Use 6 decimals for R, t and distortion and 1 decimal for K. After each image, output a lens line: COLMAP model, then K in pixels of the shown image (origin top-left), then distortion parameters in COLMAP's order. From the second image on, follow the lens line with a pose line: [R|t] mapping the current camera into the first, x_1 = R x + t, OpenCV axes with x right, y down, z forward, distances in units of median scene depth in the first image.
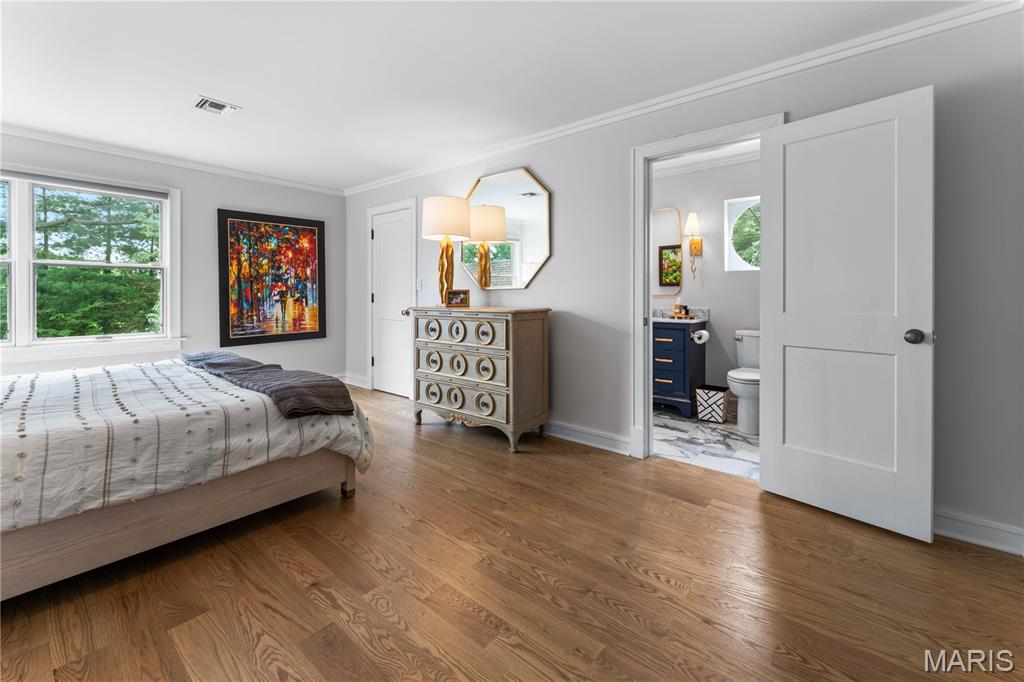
lens RADIAL K [[430.1, 0, 511.7], [0, 430.1, 301.5], [0, 0, 1]] dist [0.001214, 0.000271]
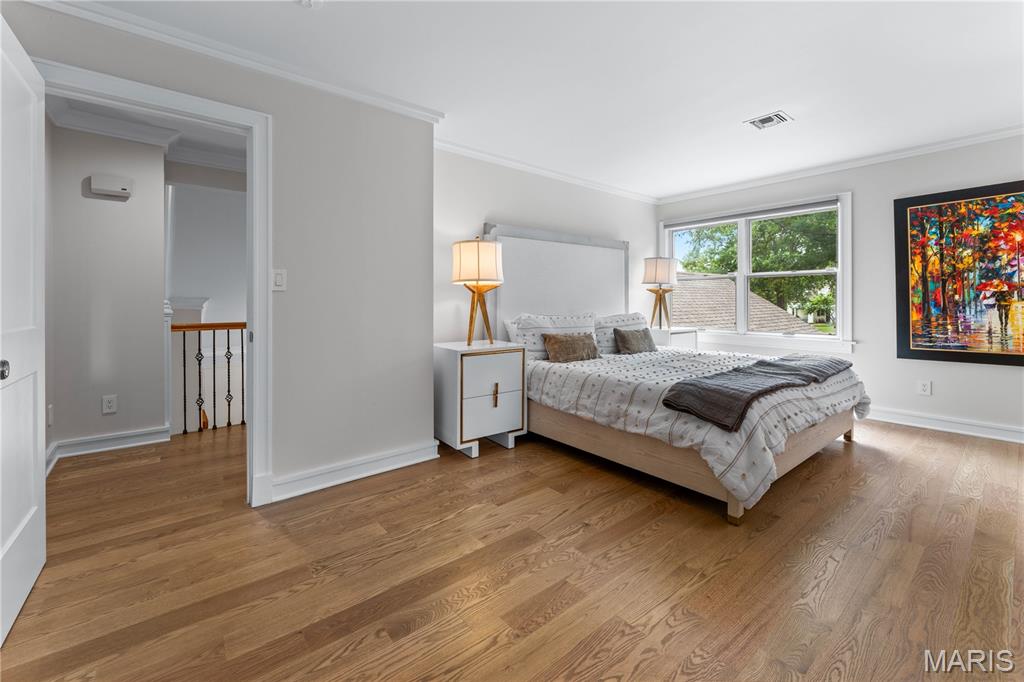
lens RADIAL K [[430.1, 0, 511.7], [0, 430.1, 301.5], [0, 0, 1]] dist [0.001214, 0.000271]
pose [[-0.192731, 0.002907, -0.981247, 0.742223], [-0.010981, 0.999927, 0.005119, -0.008601], [0.981190, 0.011761, -0.192685, 0.904311]]
